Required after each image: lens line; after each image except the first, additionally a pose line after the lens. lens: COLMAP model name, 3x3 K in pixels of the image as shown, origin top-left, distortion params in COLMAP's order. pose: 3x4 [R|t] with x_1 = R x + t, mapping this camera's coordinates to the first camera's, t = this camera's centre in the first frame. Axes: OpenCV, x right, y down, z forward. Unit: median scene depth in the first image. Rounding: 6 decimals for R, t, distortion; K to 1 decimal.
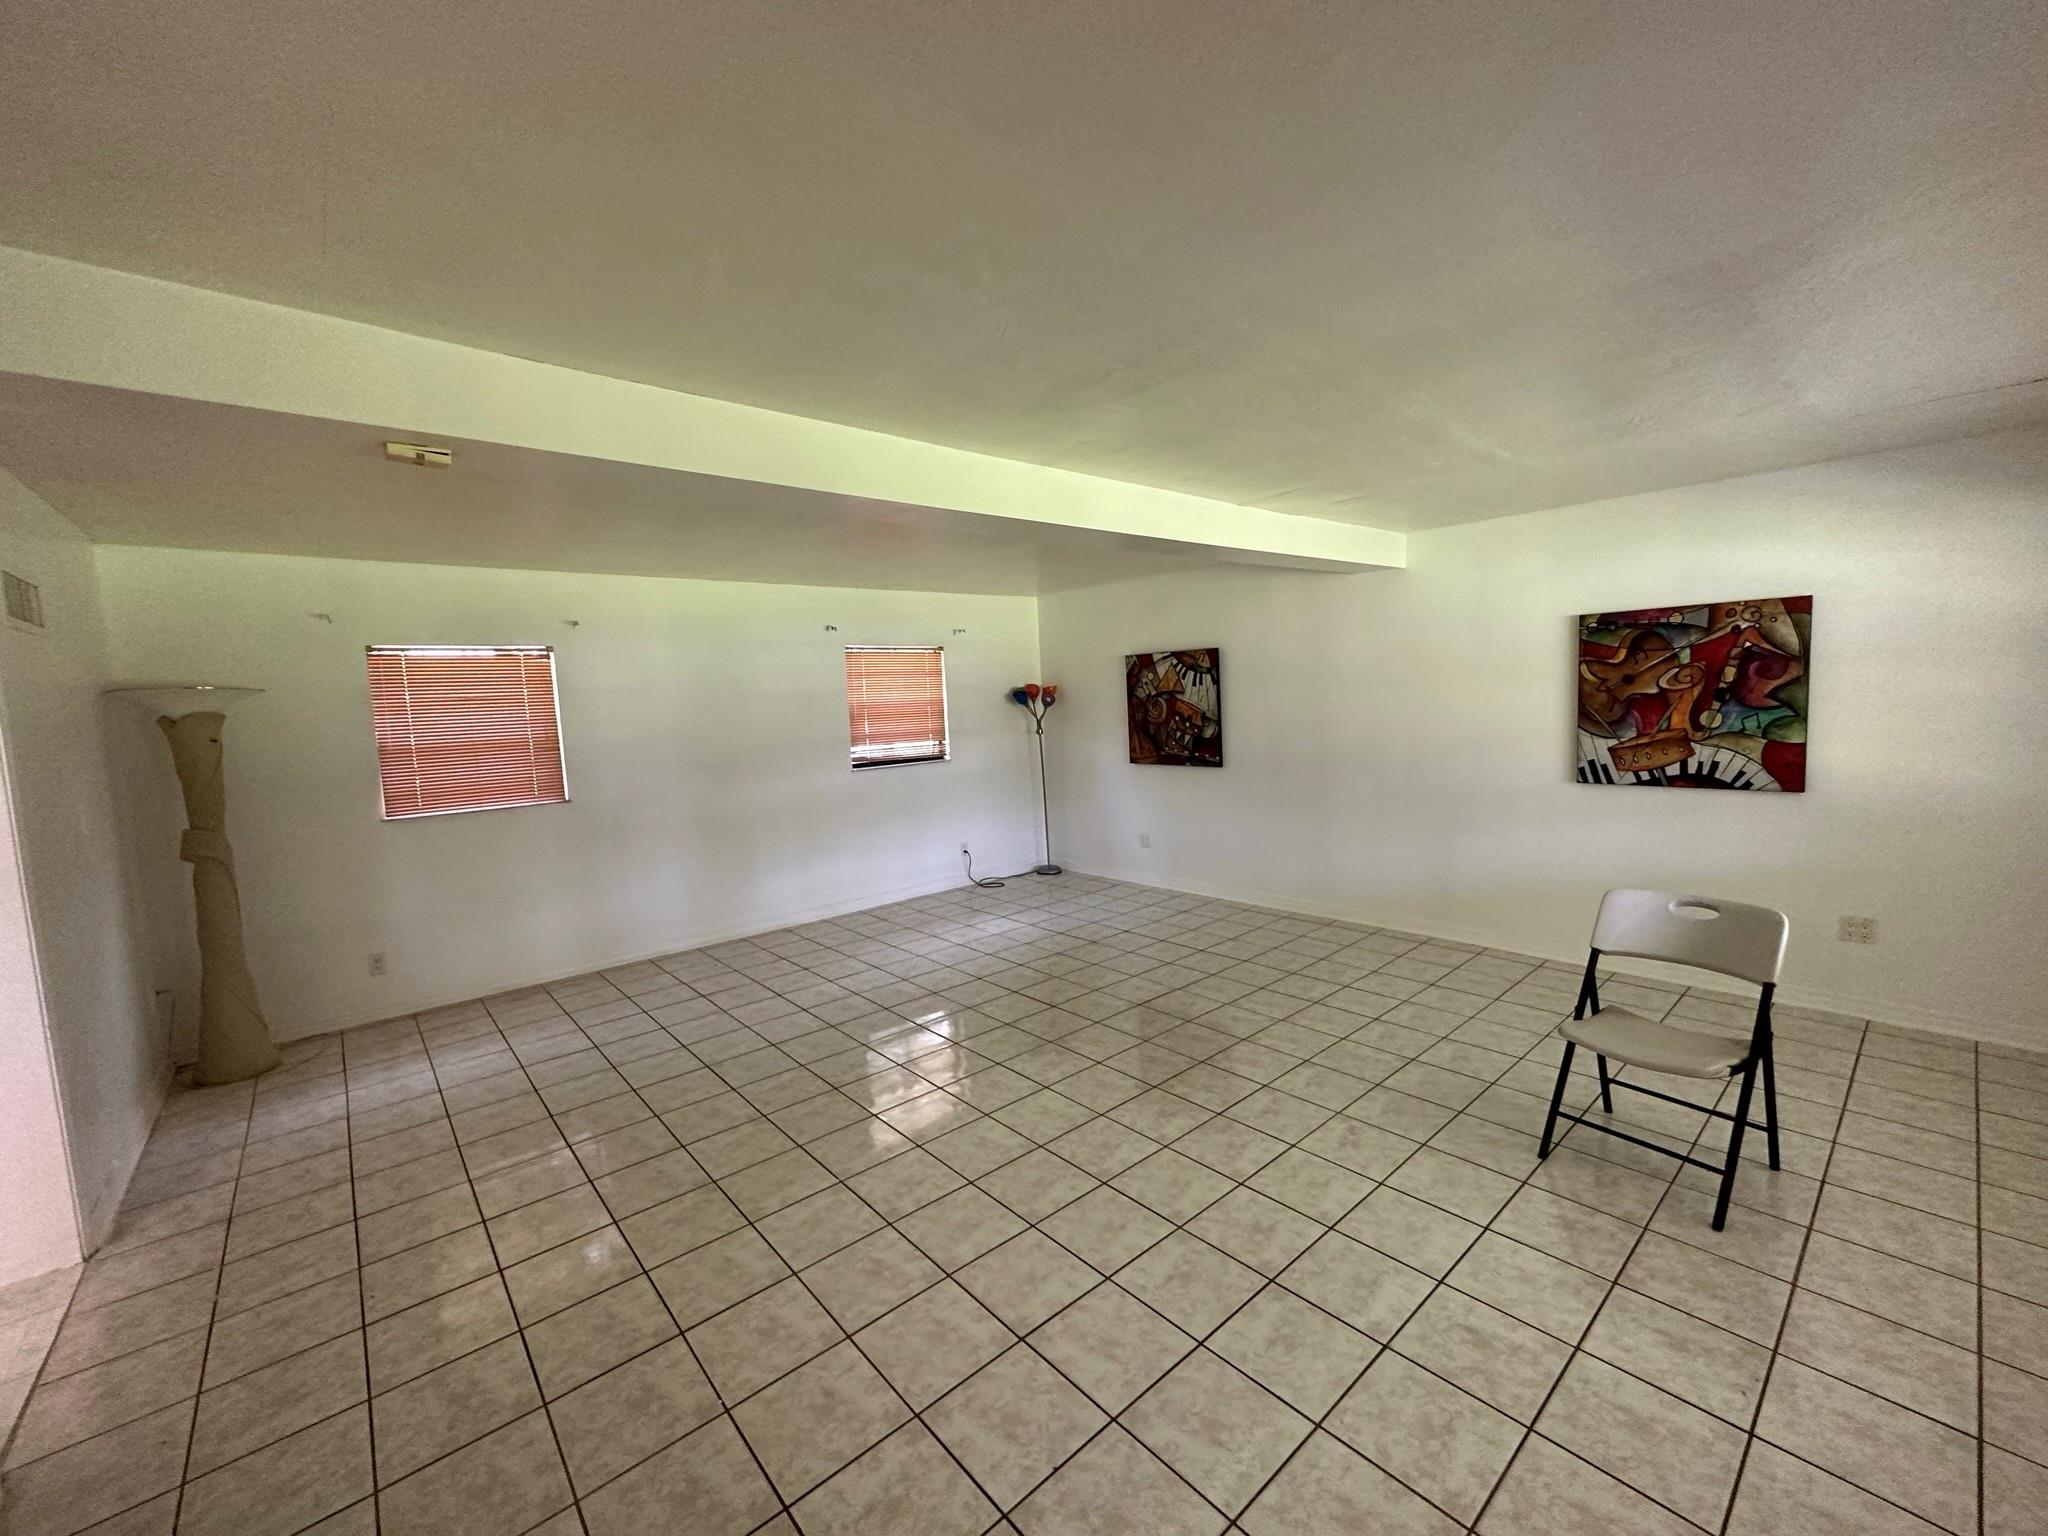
lens RADIAL K [[817.1, 0, 1024.0], [0, 817.1, 768.0], [0, 0, 1]] dist [-0.001441, -0.000152]
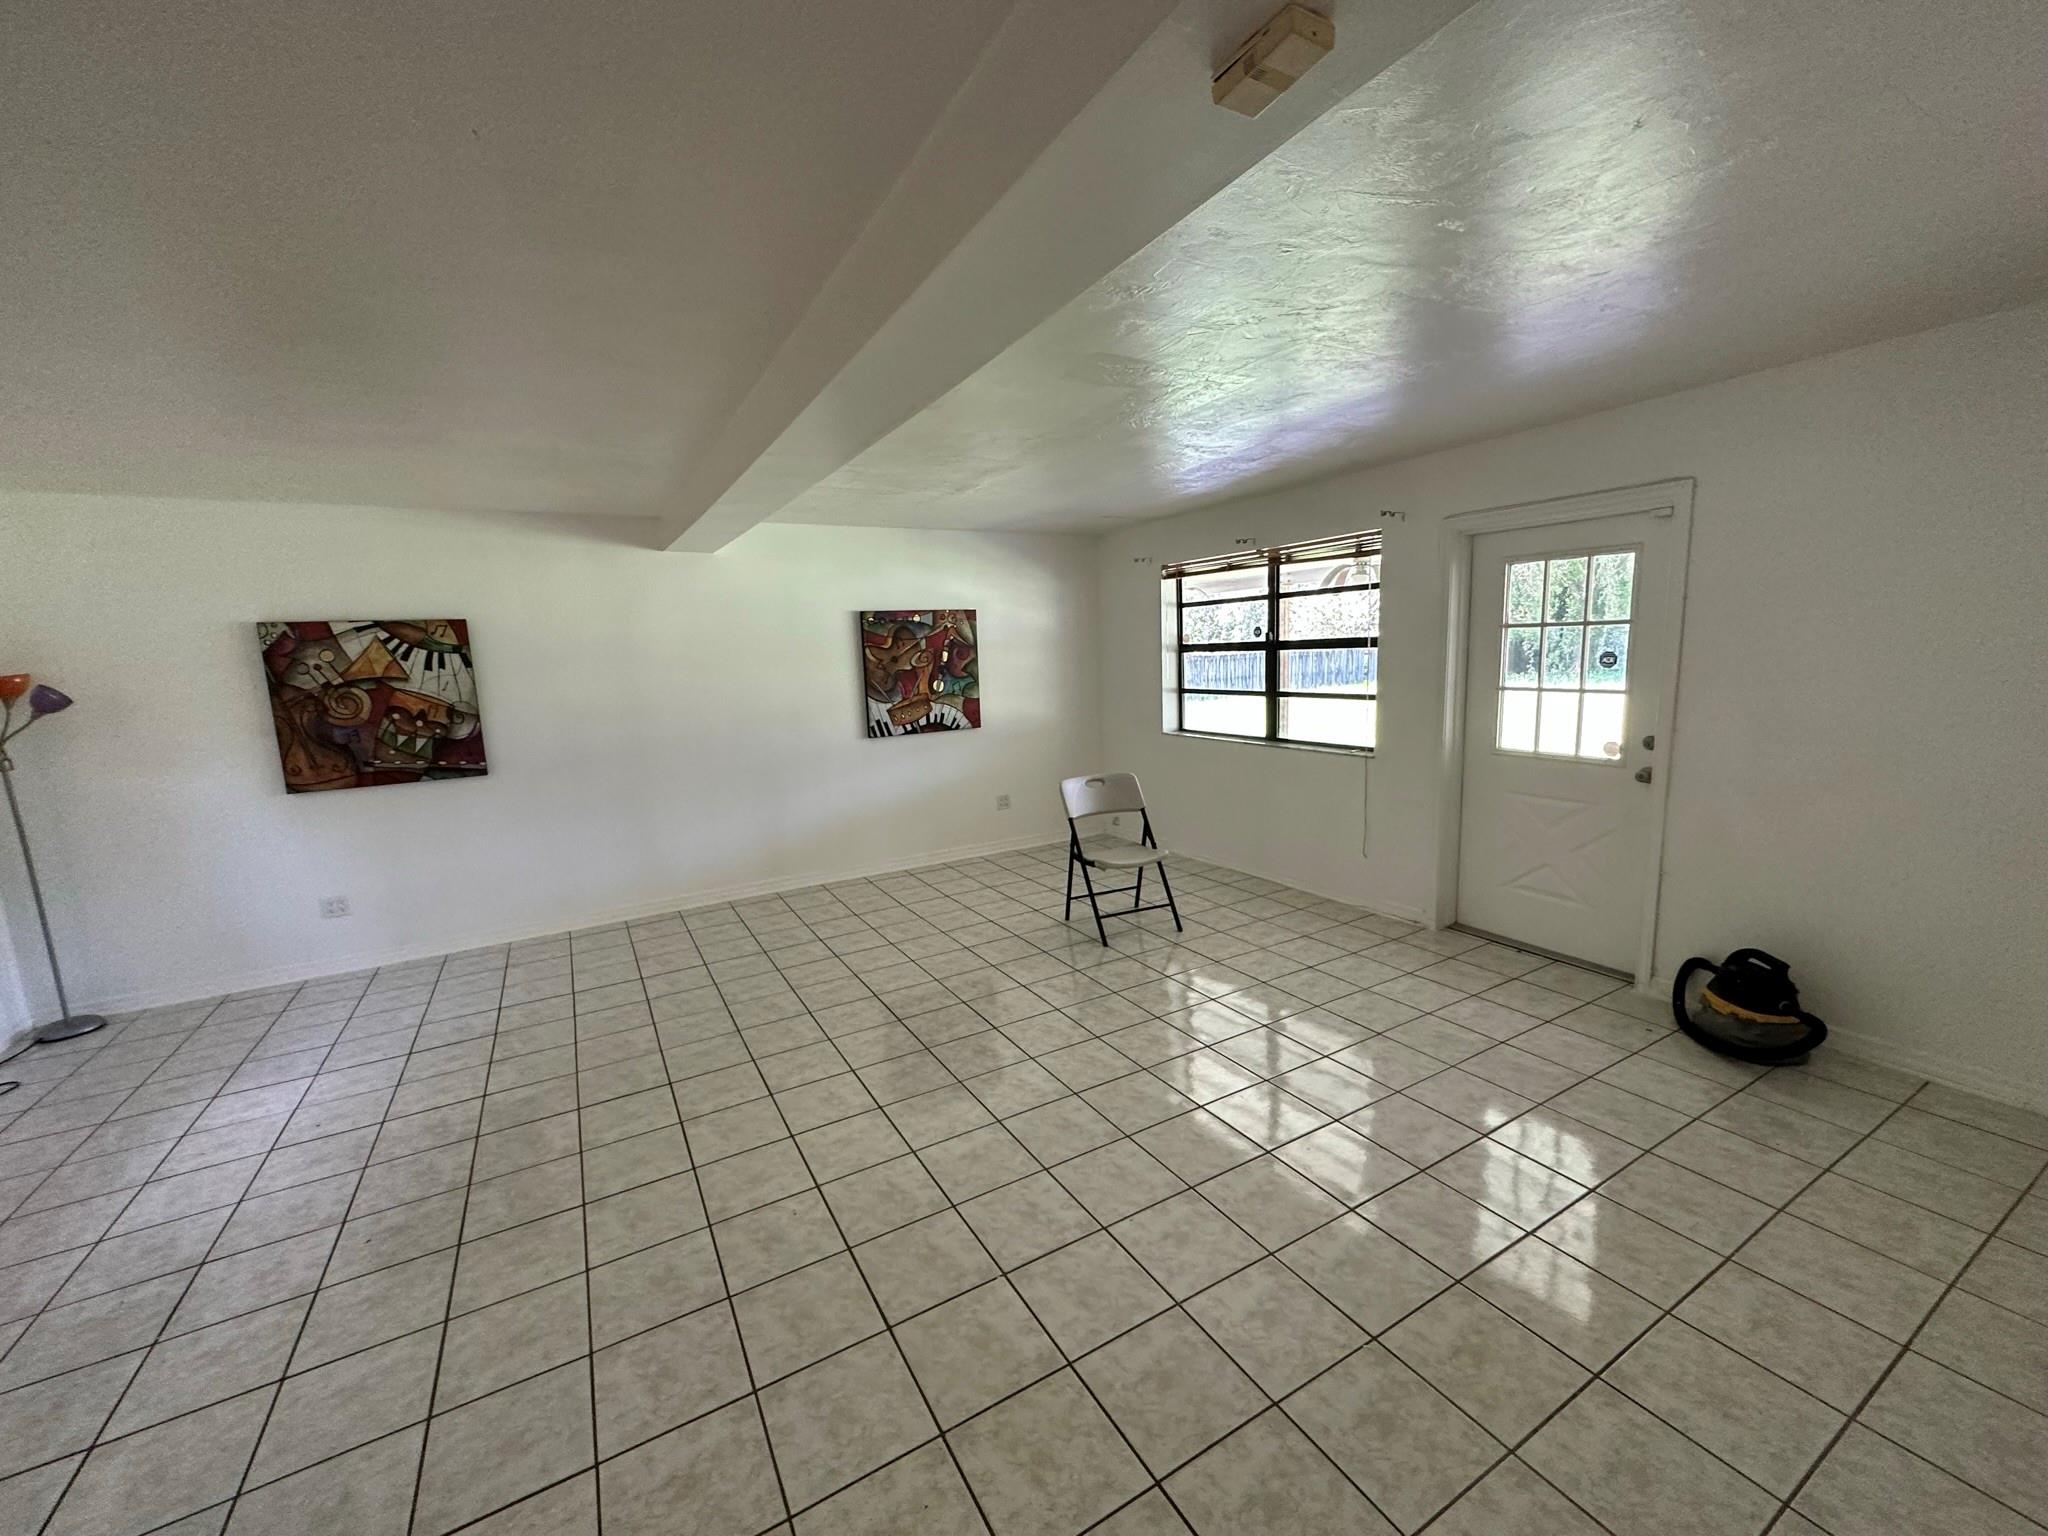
lens RADIAL K [[817.1, 0, 1024.0], [0, 817.1, 768.0], [0, 0, 1]] dist [-0.001441, -0.000152]
pose [[0.199276, -0.107373, 0.974043, -0.525890], [0.121431, 0.989024, 0.084181, -0.014034], [-0.972391, 0.101504, 0.210127, 0.444722]]
